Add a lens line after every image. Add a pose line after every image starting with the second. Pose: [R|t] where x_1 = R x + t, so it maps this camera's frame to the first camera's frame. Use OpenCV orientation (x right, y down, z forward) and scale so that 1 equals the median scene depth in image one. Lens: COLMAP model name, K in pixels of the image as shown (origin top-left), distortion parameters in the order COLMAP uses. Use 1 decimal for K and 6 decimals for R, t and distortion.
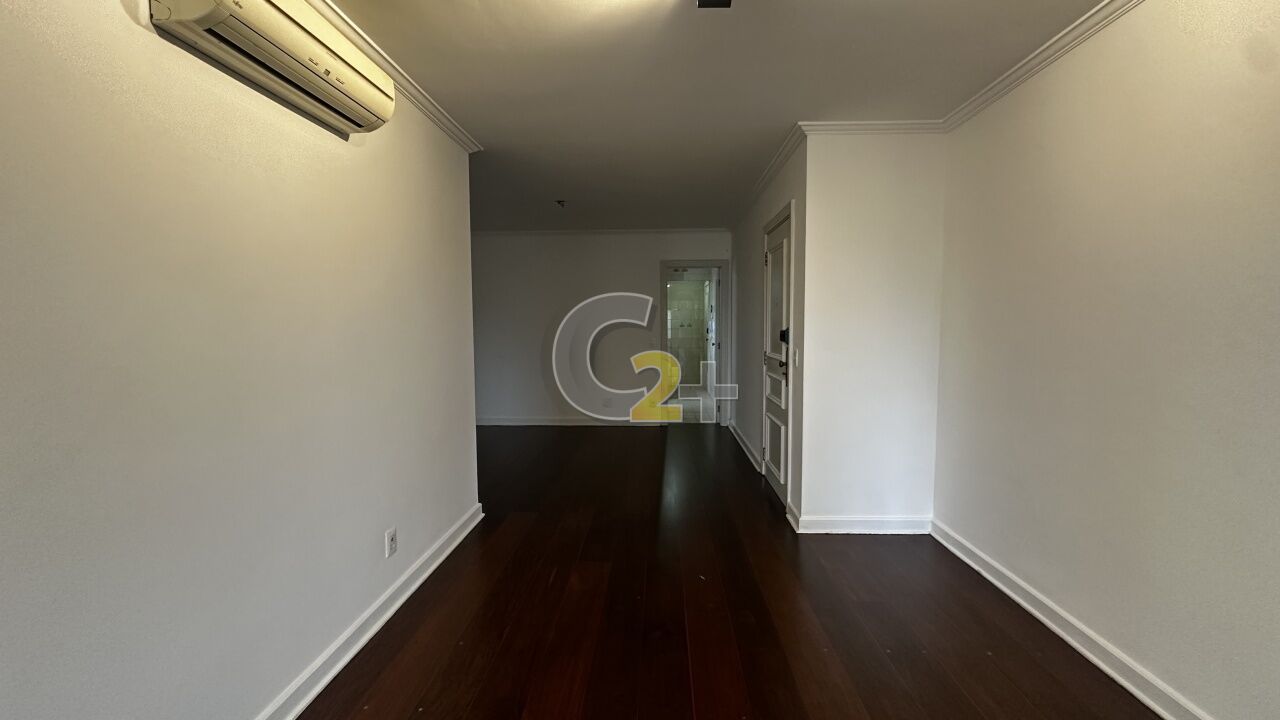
lens RADIAL K [[514.4, 0, 639.8], [0, 514.4, 360.5], [0, 0, 1]] dist [-0.000235, 0.000135]
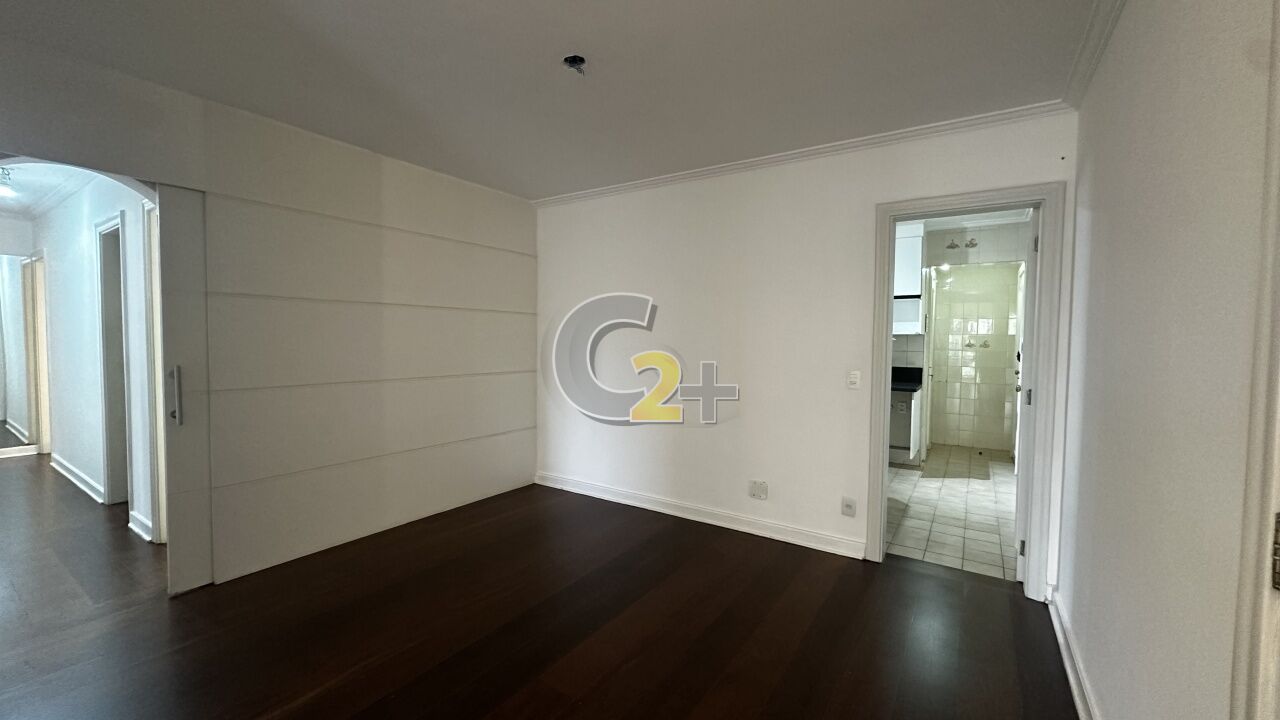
lens RADIAL K [[514.4, 0, 641.2], [0, 514.4, 355.9], [0, 0, 1]] dist [-0.000235, 0.000135]
pose [[0.862673, 0.040508, -0.504137, 0.094504], [-0.054923, 0.998396, -0.013761, -0.041072], [0.502771, 0.039560, 0.863514, 0.496213]]
